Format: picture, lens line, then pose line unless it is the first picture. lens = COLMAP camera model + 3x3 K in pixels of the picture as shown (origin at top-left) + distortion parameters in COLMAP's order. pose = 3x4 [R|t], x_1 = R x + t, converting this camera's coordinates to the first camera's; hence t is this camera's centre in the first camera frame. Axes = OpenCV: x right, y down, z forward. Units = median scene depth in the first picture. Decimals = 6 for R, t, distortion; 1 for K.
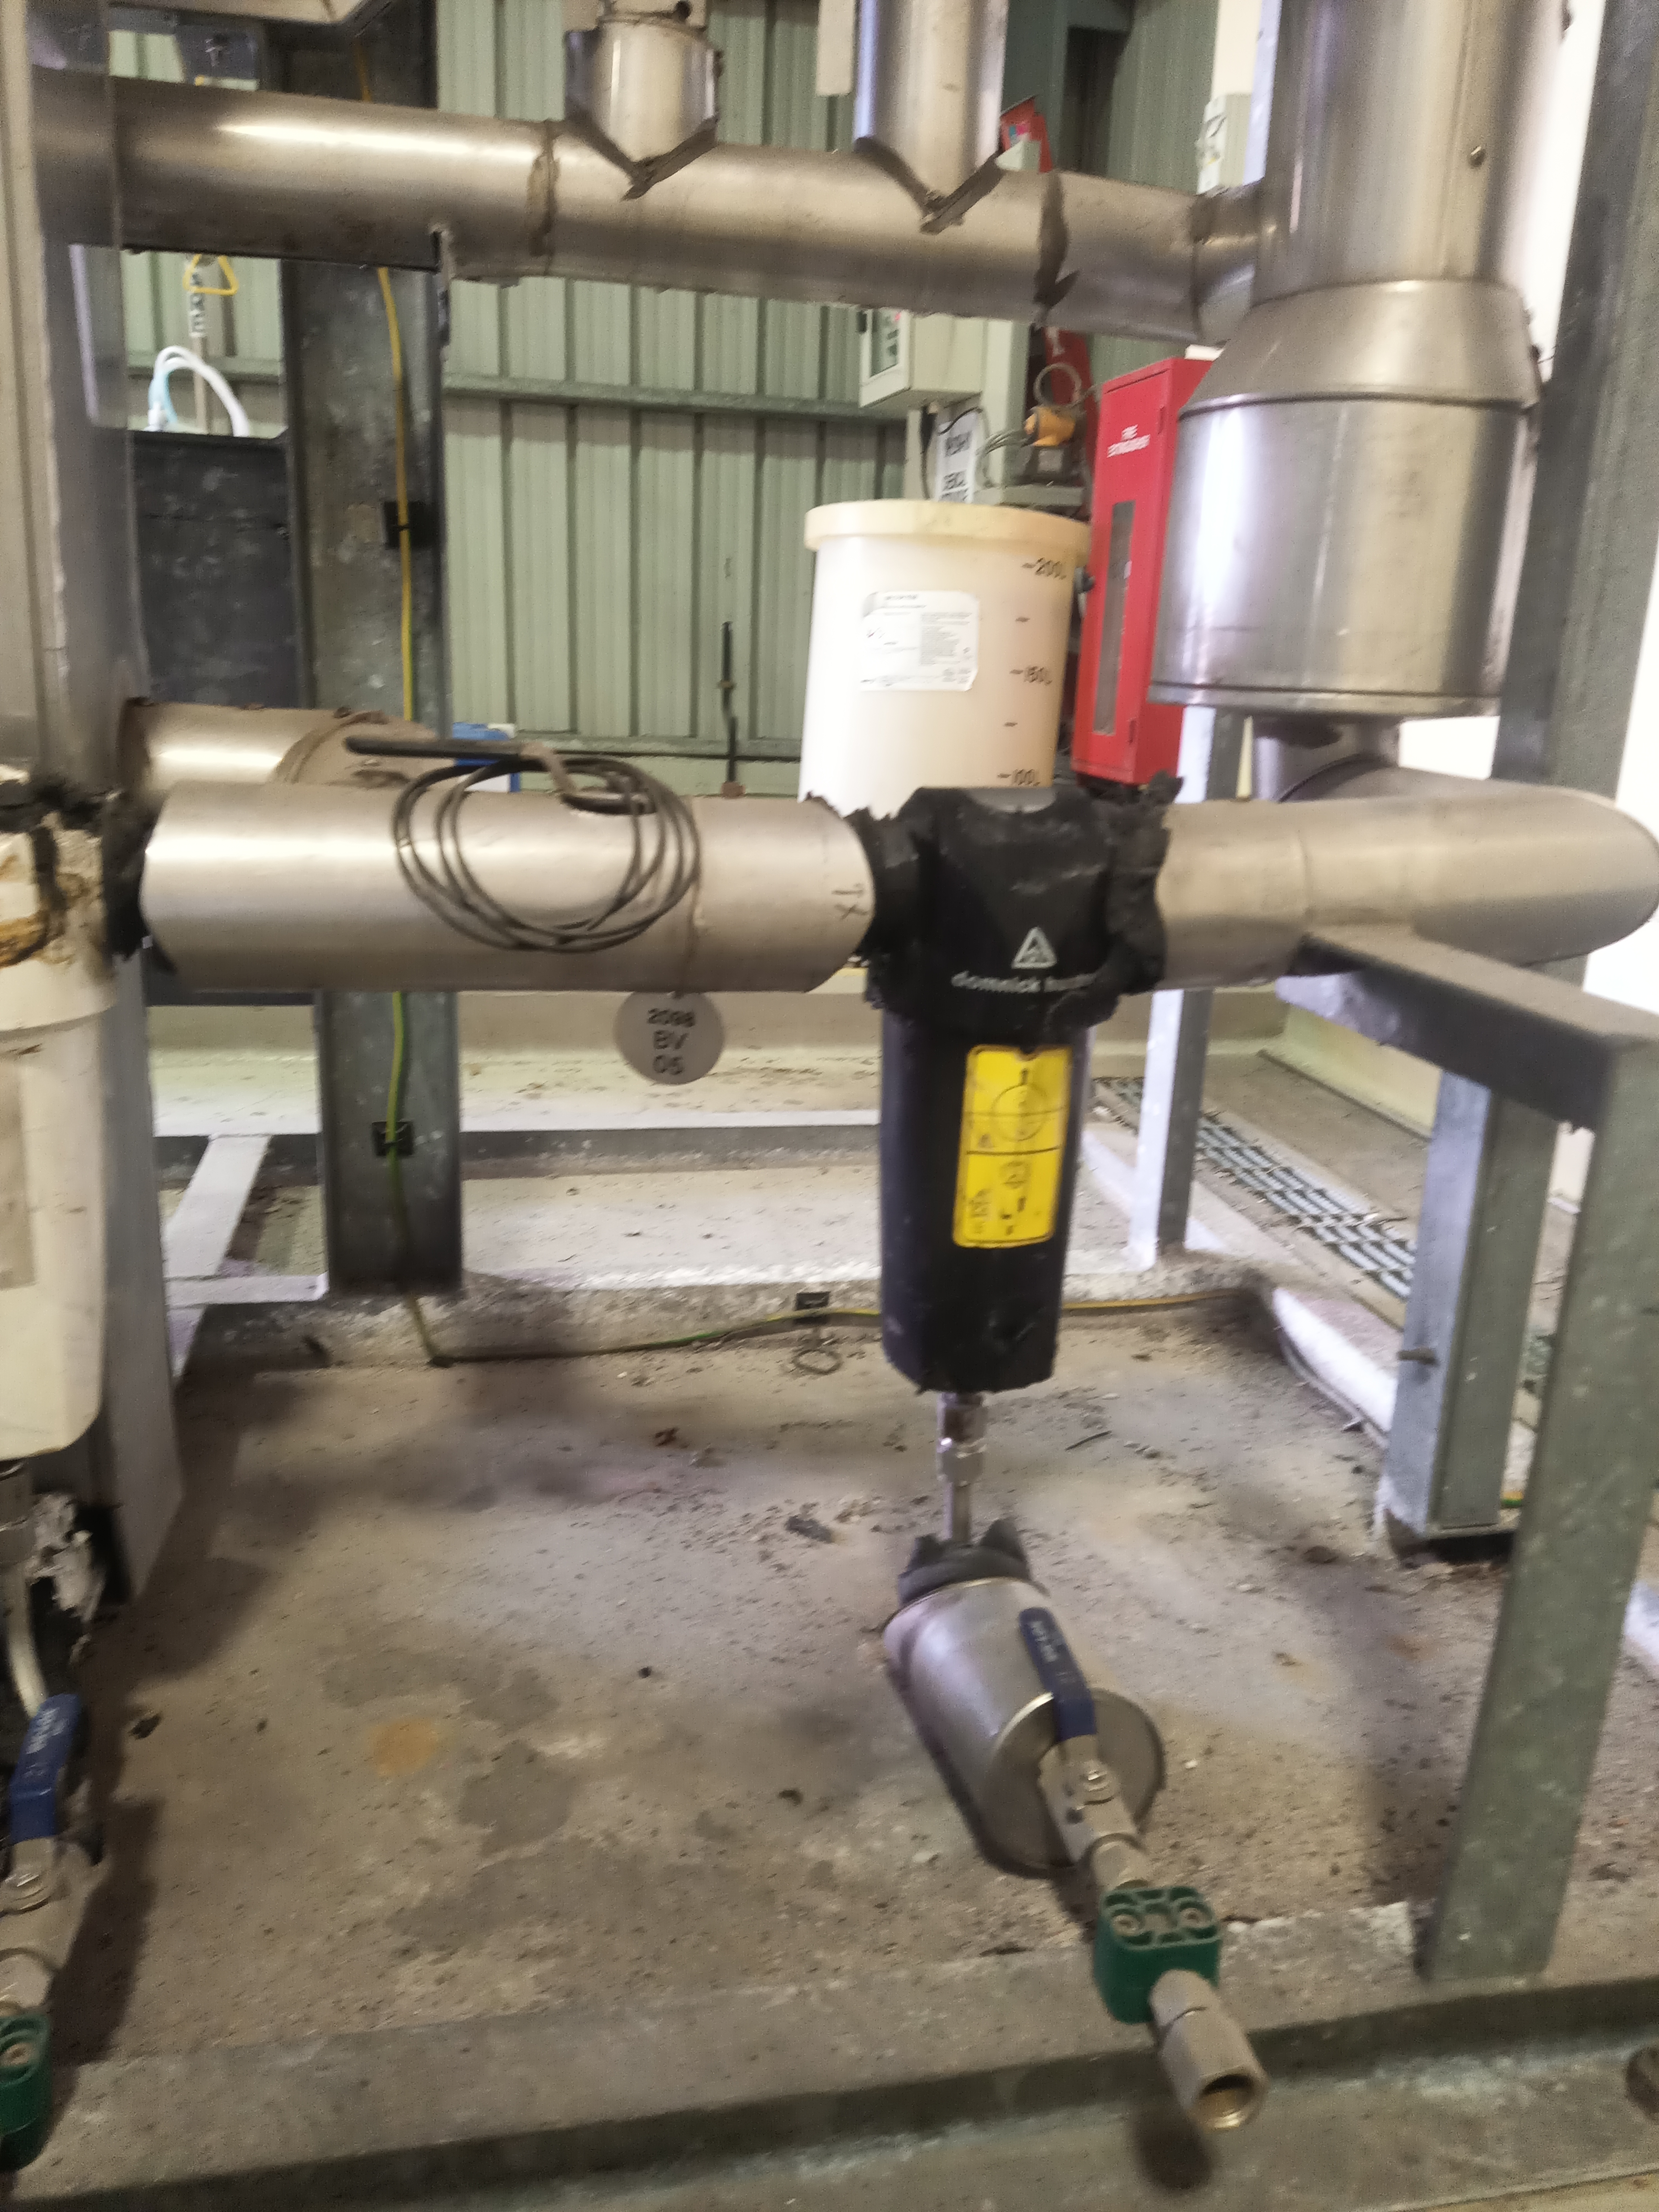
lens RADIAL K [[1632.9, 0, 819.8], [0, 1632.9, 1103.5], [0, 0, 1]] dist [0.101581, -0.143450]
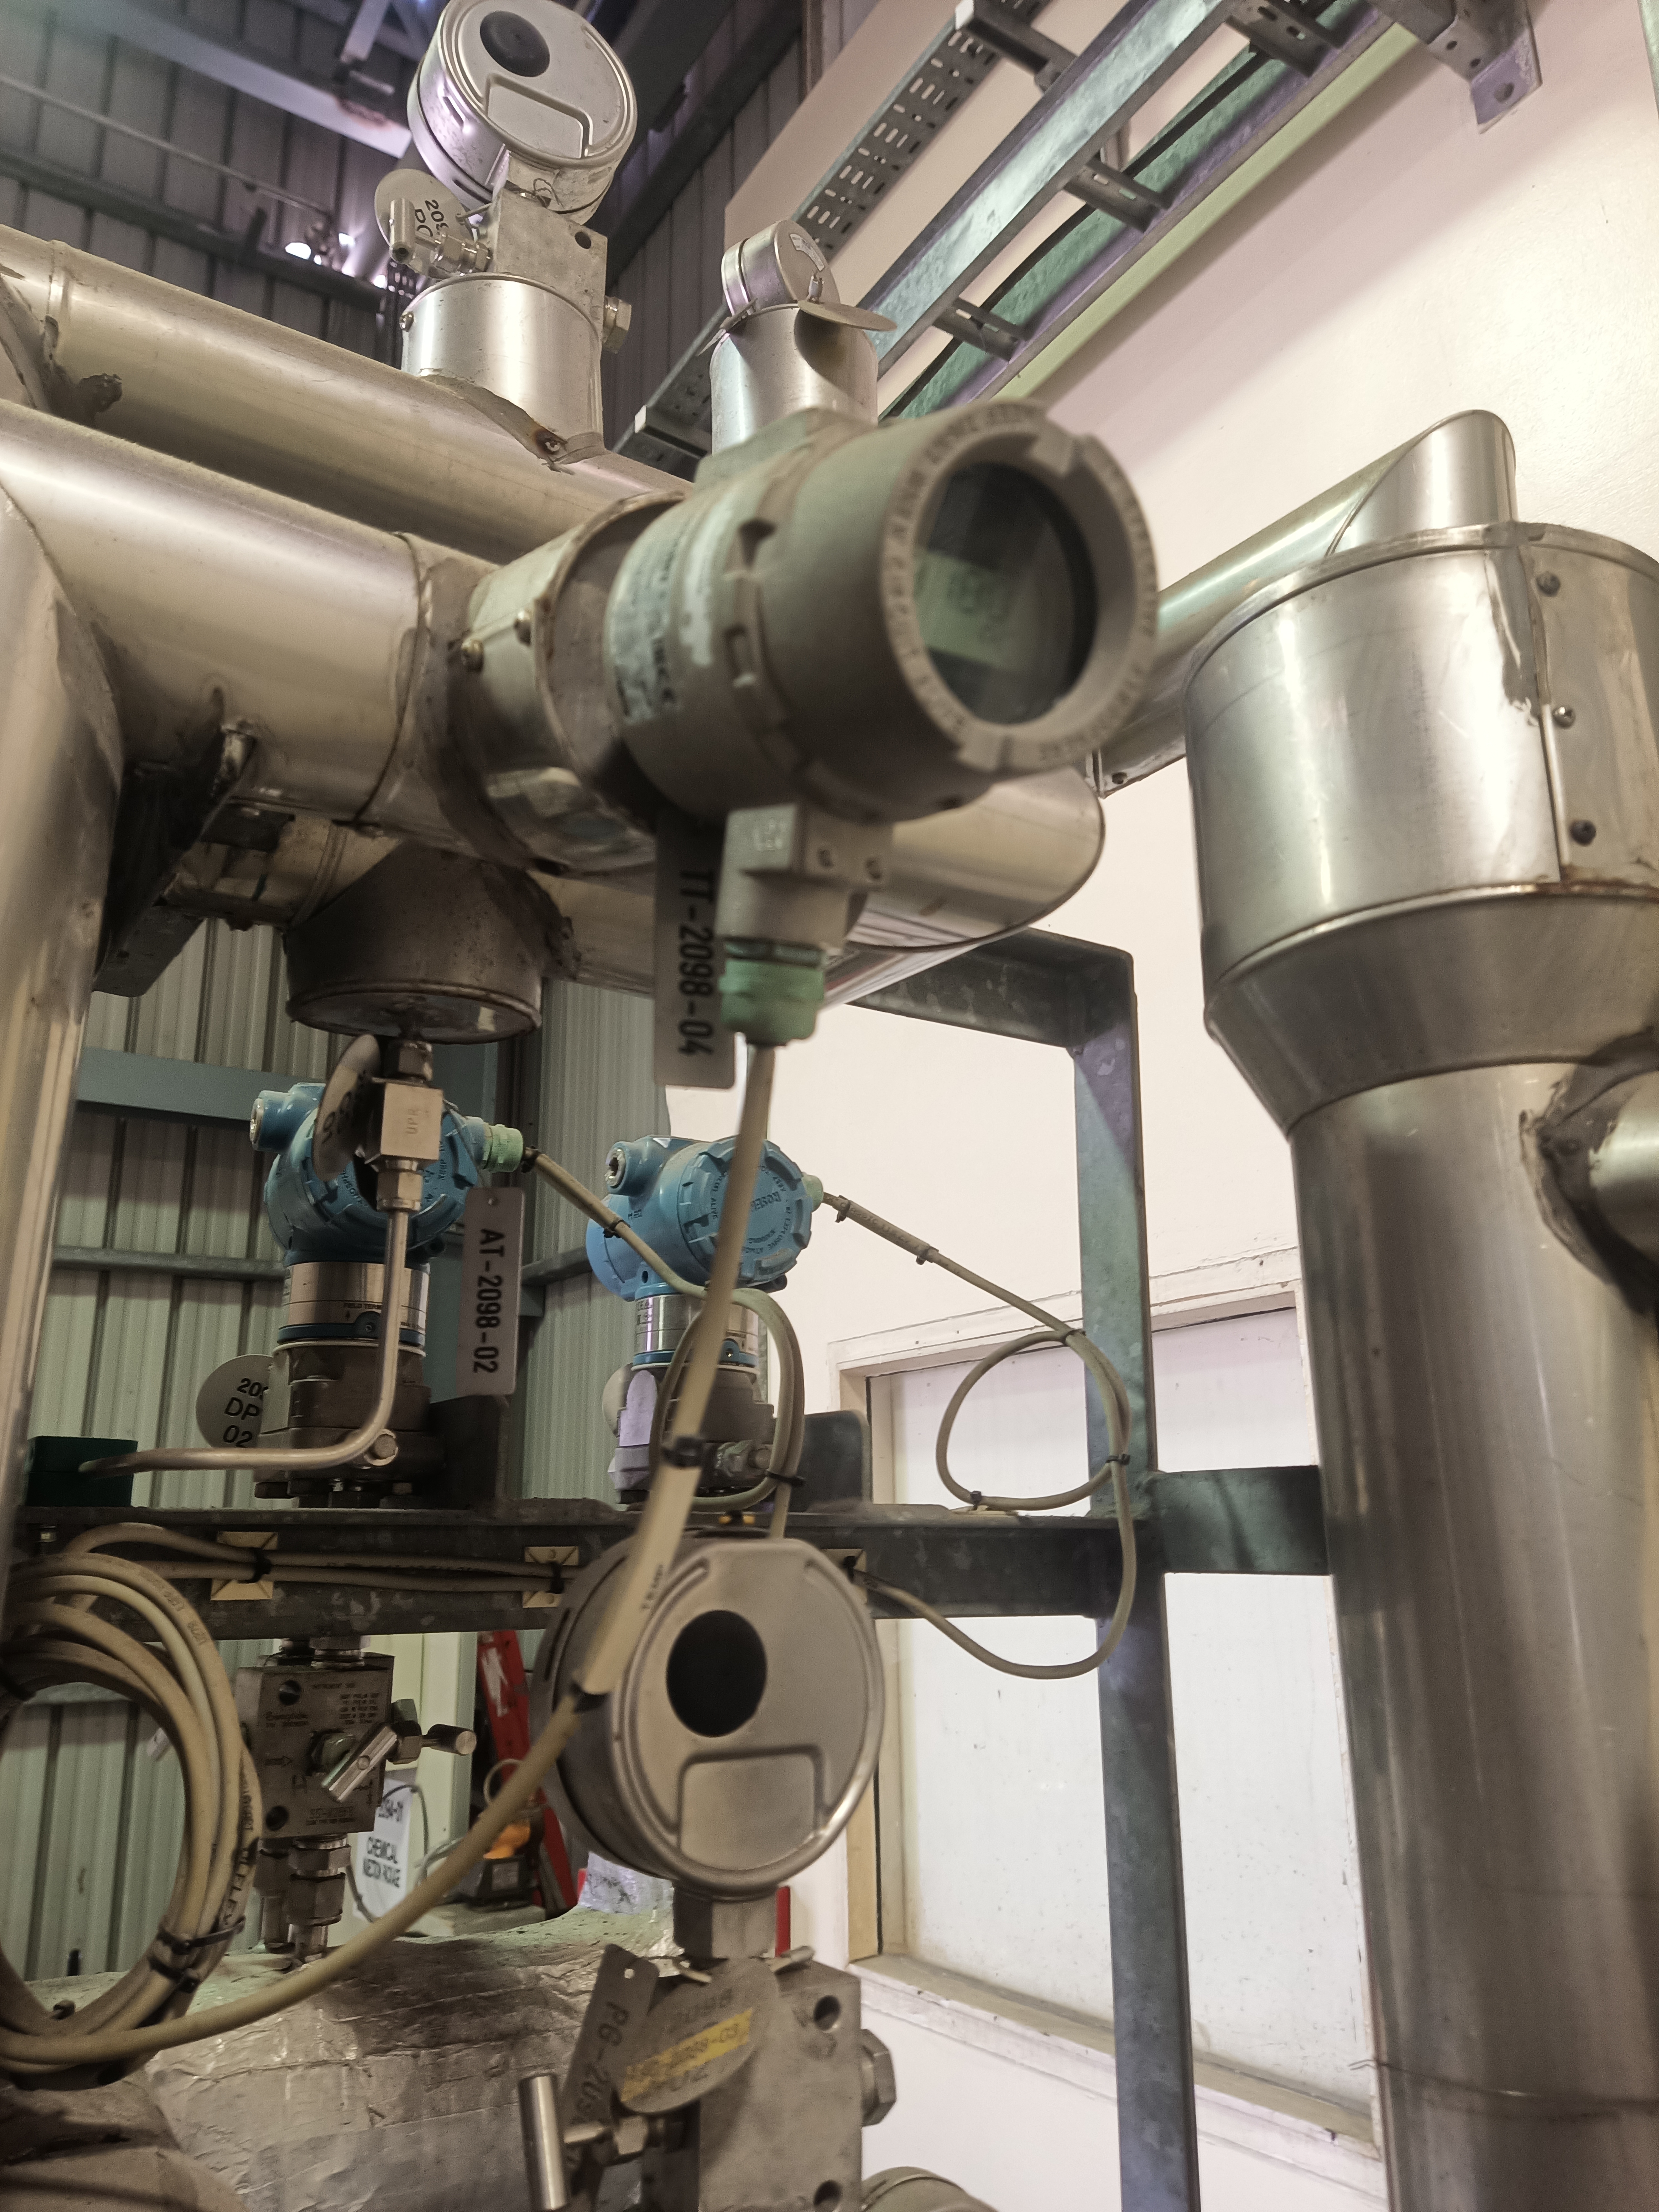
lens RADIAL K [[1638.2, 0, 812.9], [0, 1638.2, 1104.1], [0, 0, 1]] dist [0.088243, -0.121345]
pose [[0.935064, 0.049309, 0.351033, -0.125648], [0.140160, 0.858152, -0.493893, -0.981397], [-0.325593, 0.511022, 0.795516, 0.158291]]
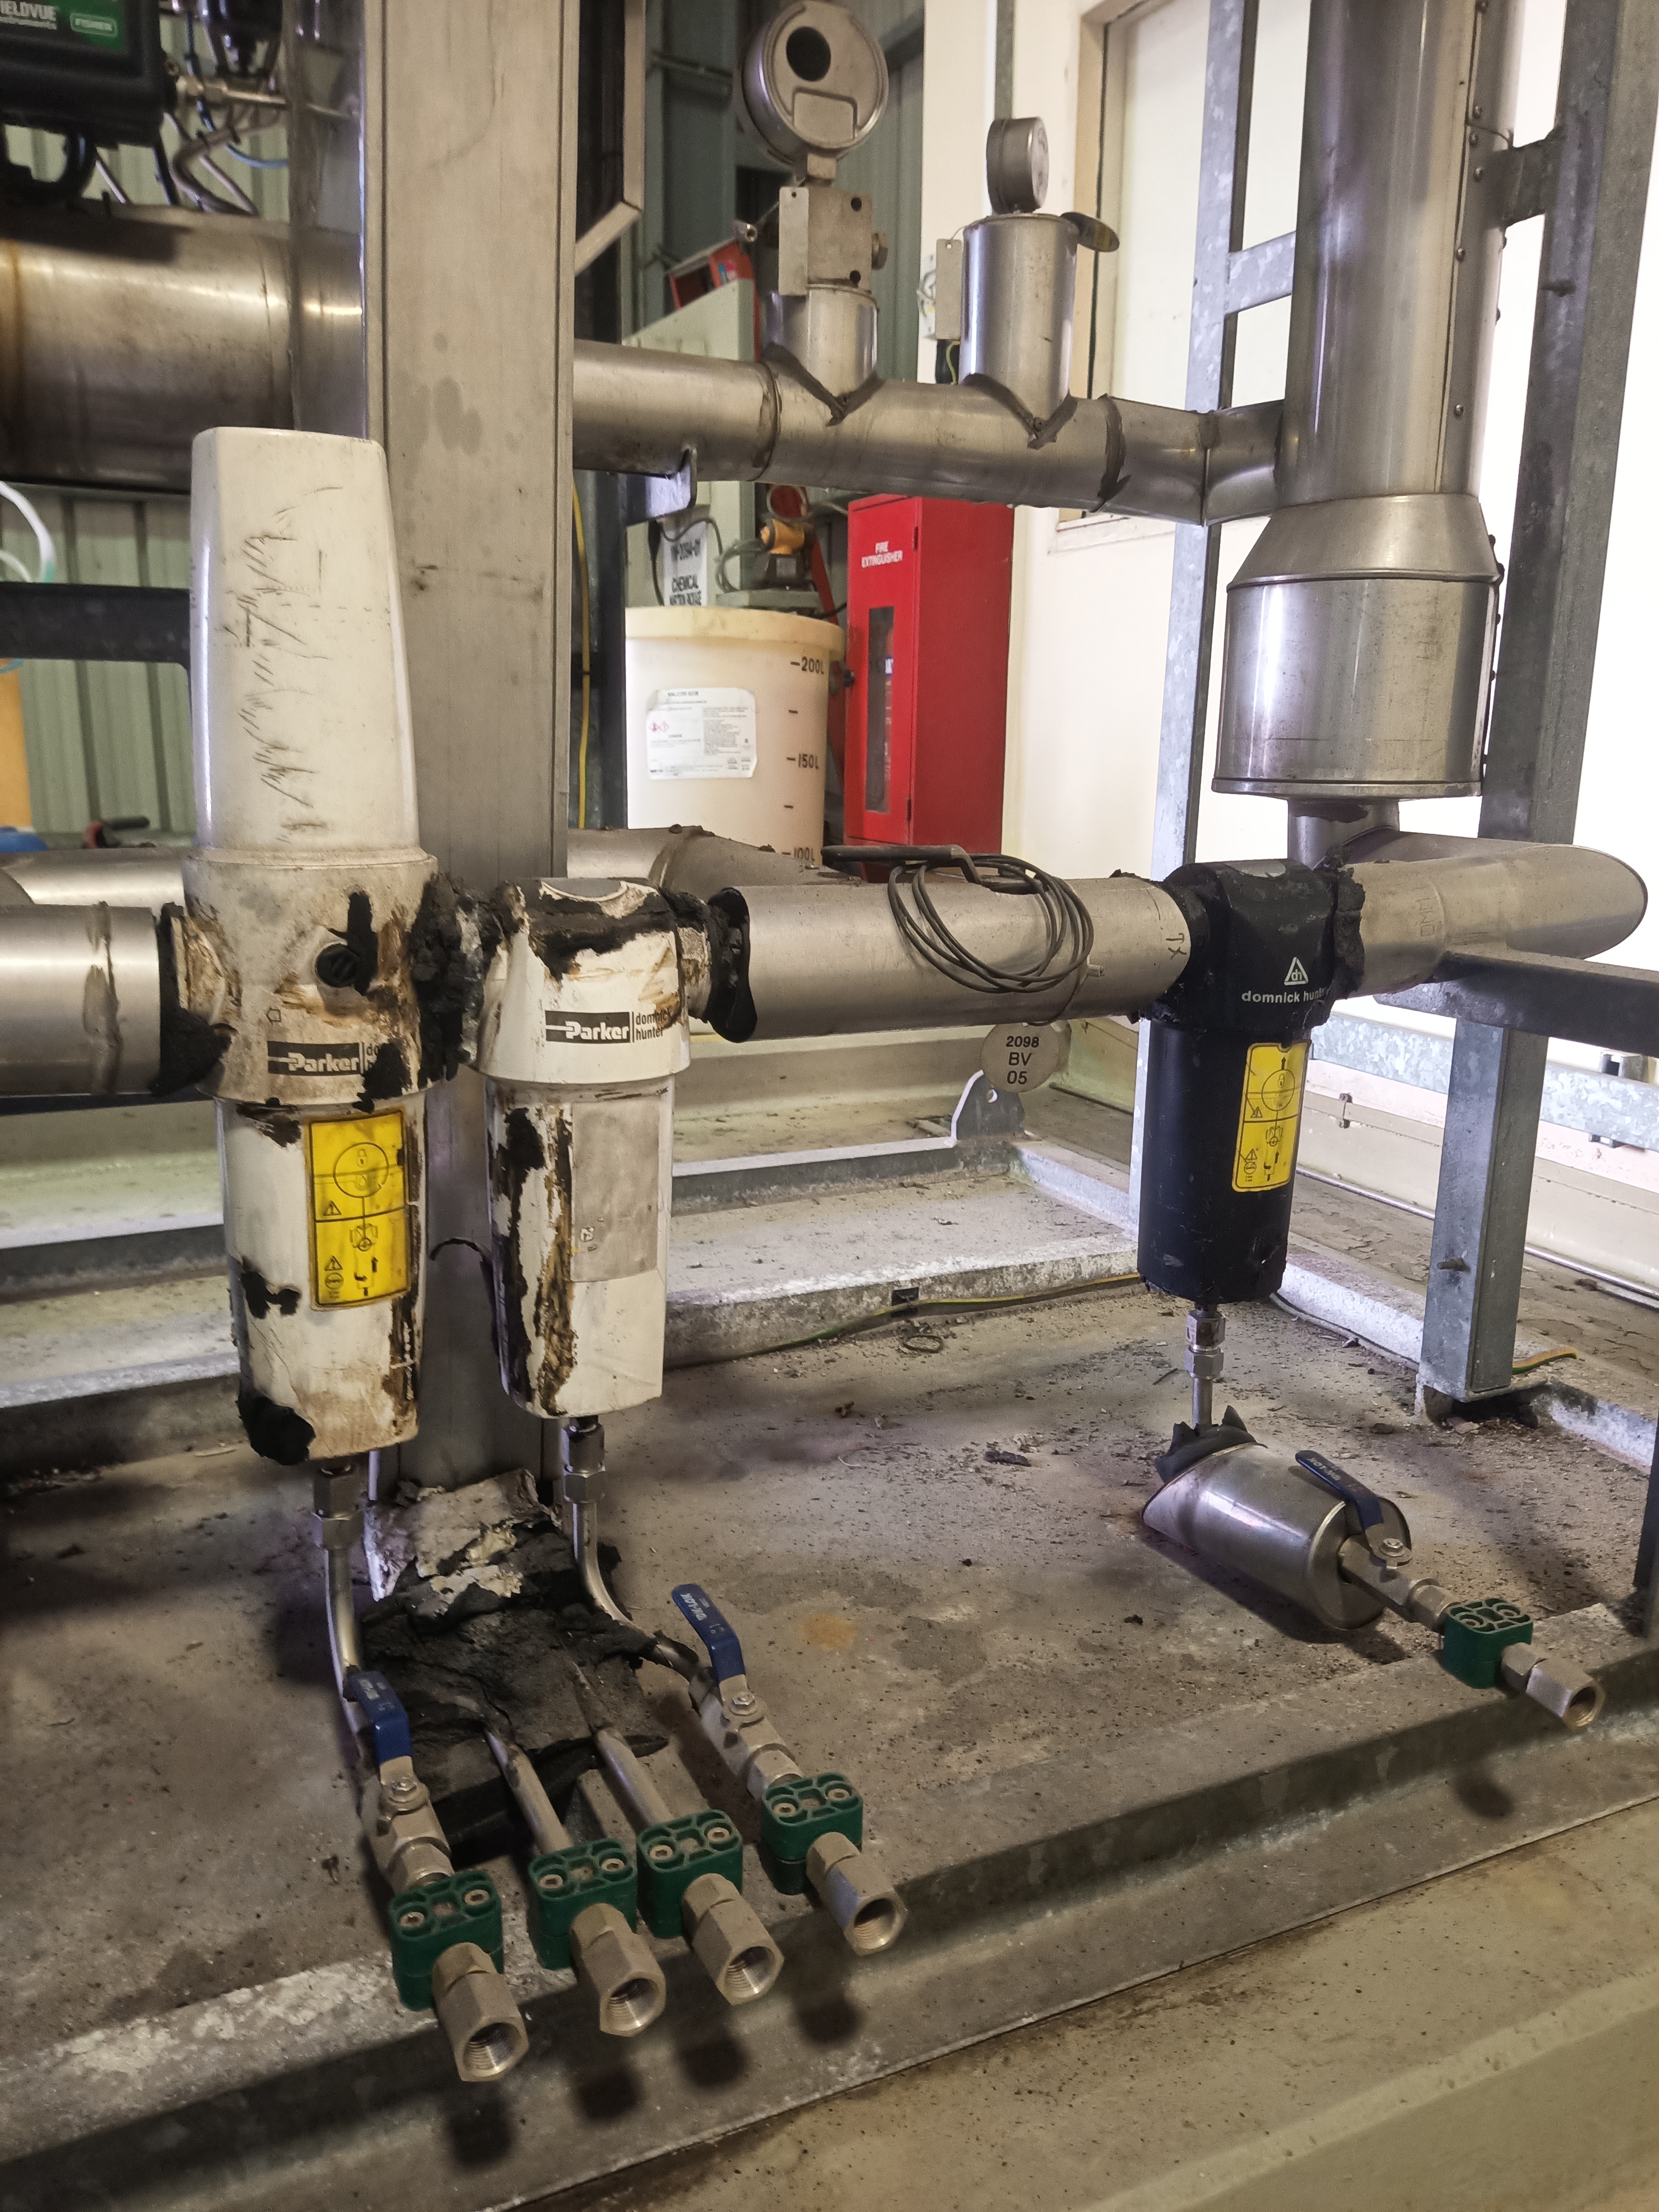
lens RADIAL K [[1638.2, 0, 812.9], [0, 1638.2, 1104.1], [0, 0, 1]] dist [0.088243, -0.121345]
pose [[0.973926, -0.078343, 0.212912, -0.362025], [0.087825, 0.995505, -0.035434, 0.020748], [-0.209179, 0.053209, 0.976429, -0.185509]]
